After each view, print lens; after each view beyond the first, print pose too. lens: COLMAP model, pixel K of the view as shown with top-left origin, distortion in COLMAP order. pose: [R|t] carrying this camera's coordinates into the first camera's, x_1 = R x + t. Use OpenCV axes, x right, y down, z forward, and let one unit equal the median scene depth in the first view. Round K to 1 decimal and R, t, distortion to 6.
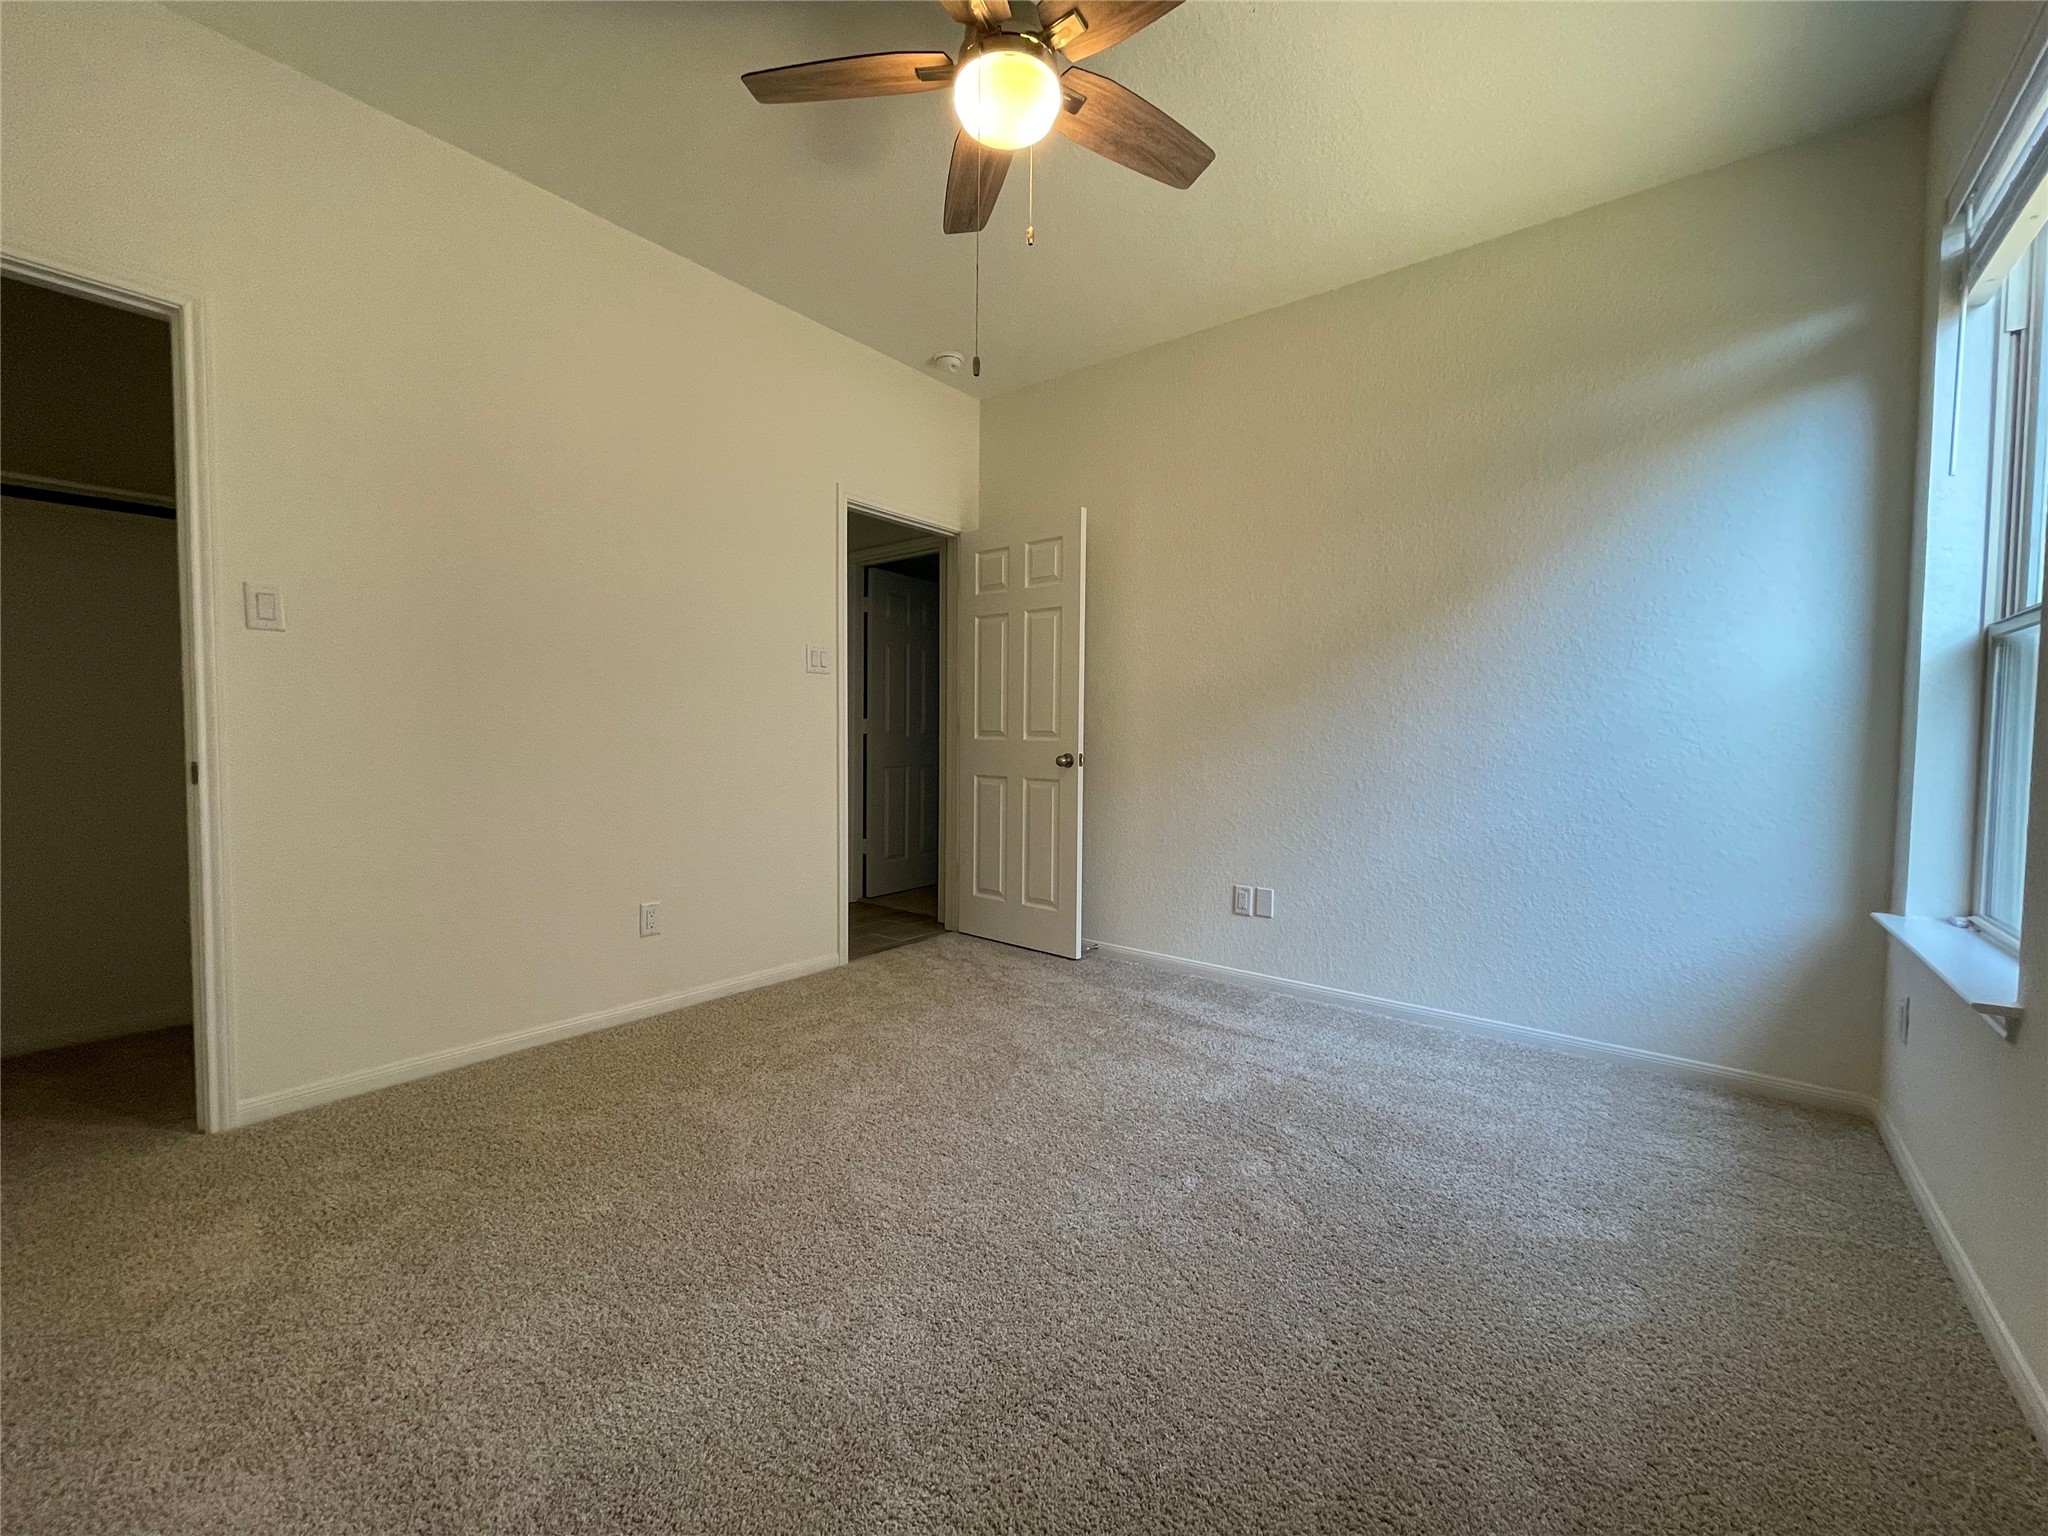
lens RADIAL K [[825.6, 0, 1021.8], [0, 825.6, 763.9], [0, 0, 1]] dist [-0.005697, 0.000671]
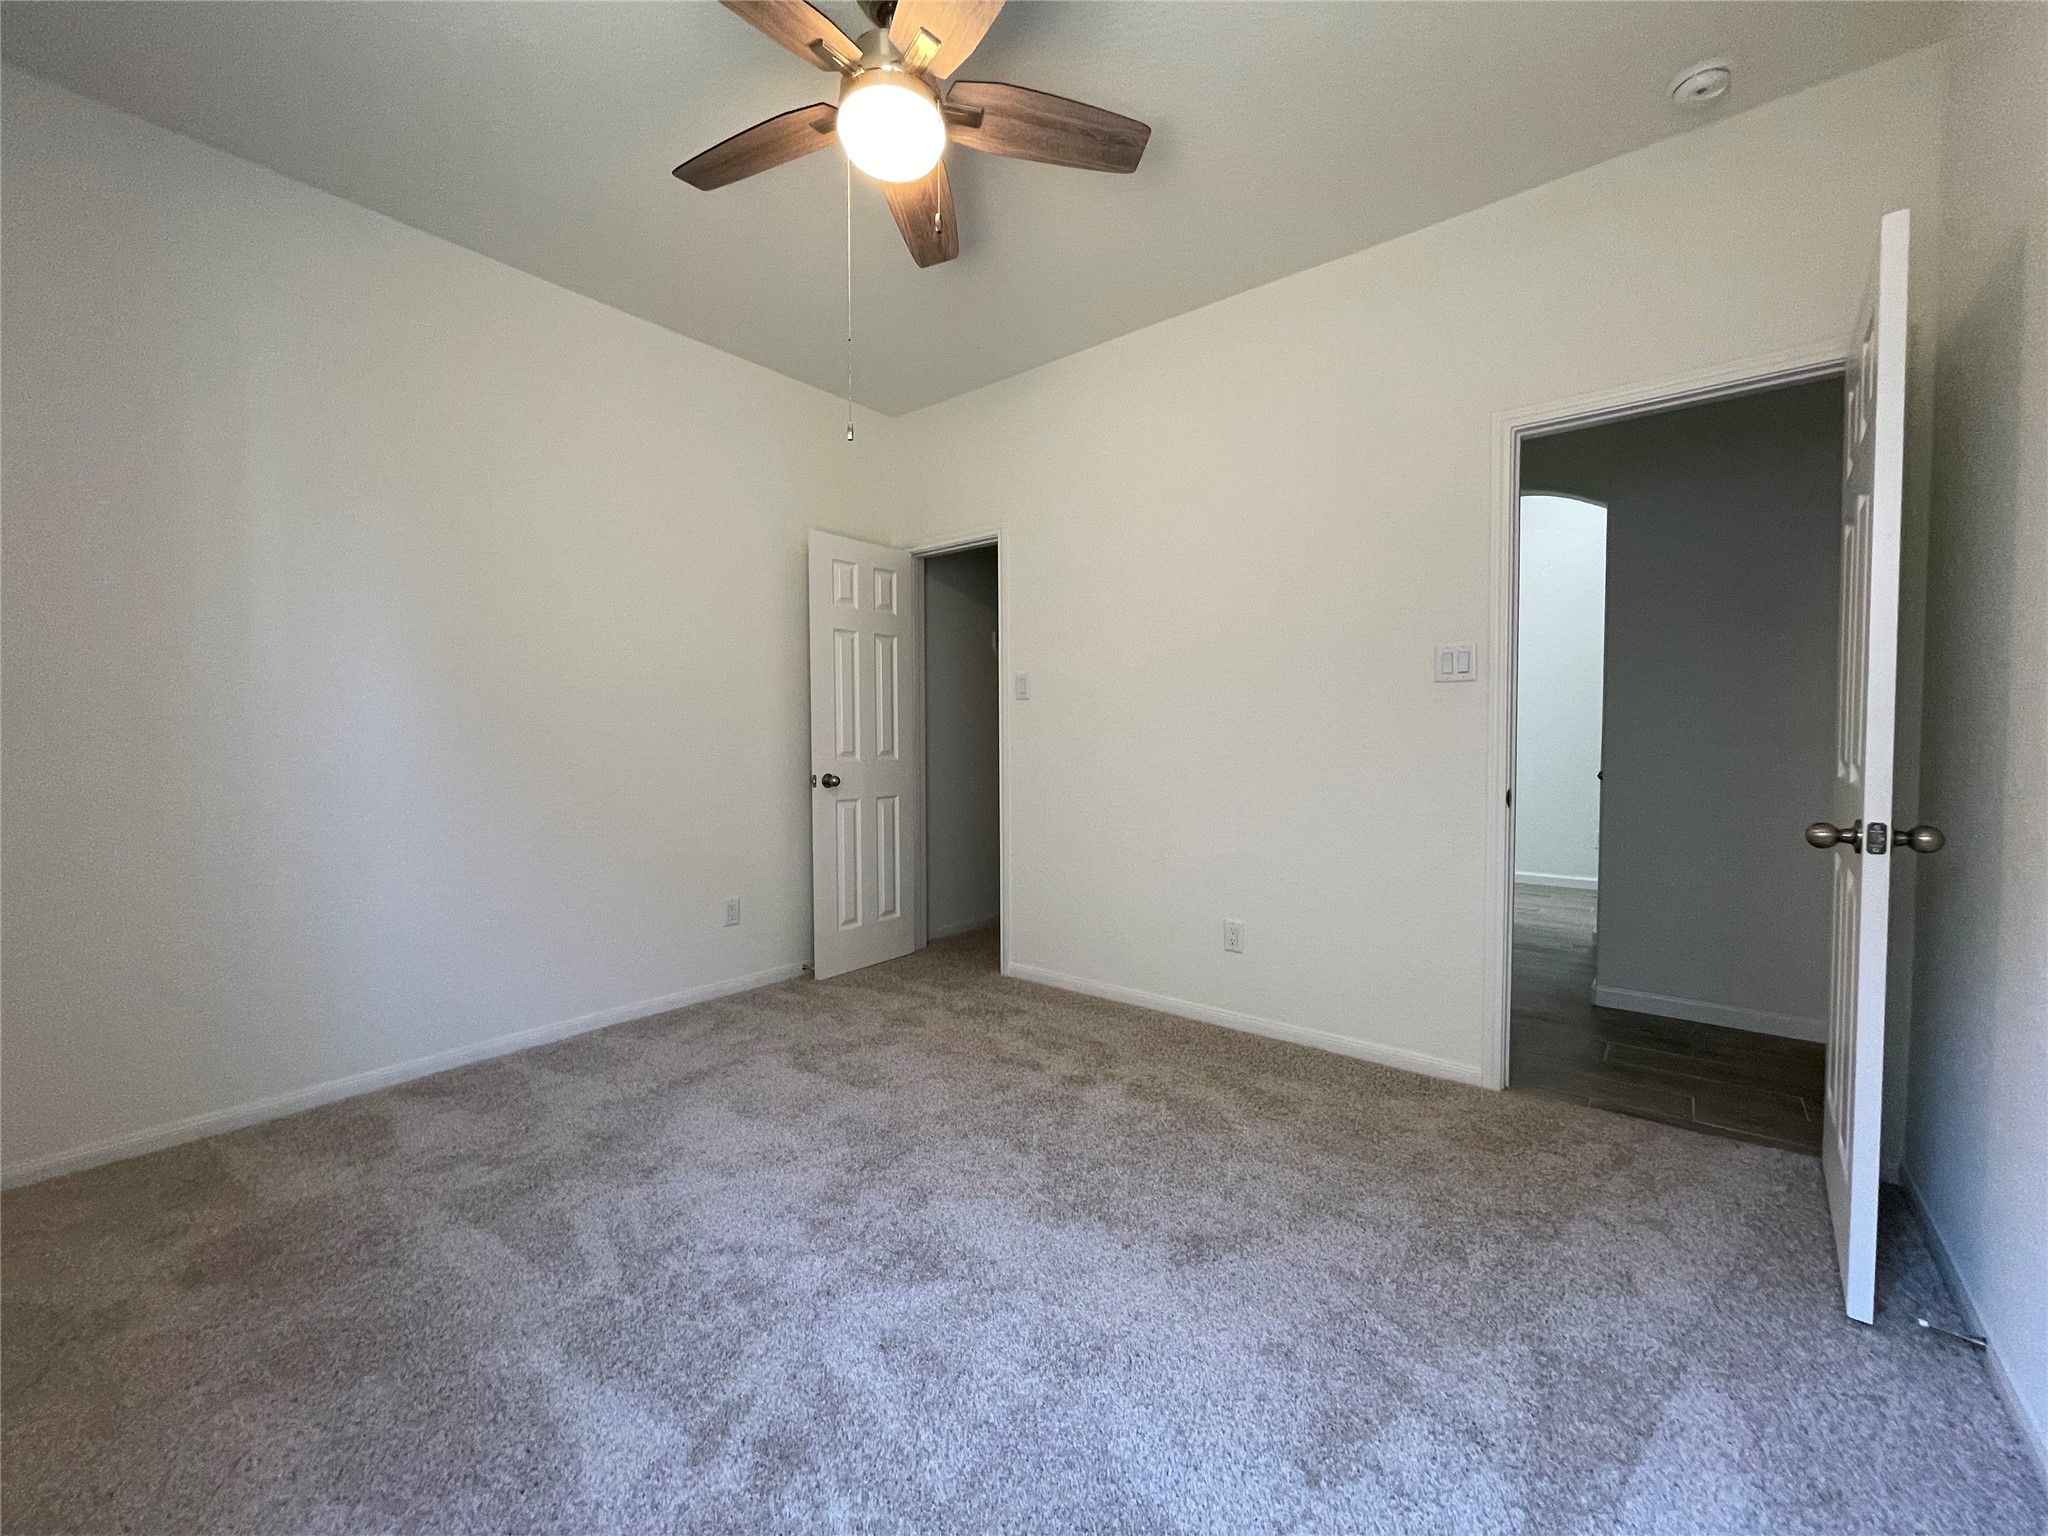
lens RADIAL K [[825.6, 0, 1022.0], [0, 825.6, 774.1], [0, 0, 1]] dist [-0.005697, 0.000671]
pose [[-0.012942, 0.029435, -0.999483, 0.523535], [-0.034465, 0.998960, 0.029865, -0.036546], [0.999322, 0.034833, -0.011914, 0.638227]]
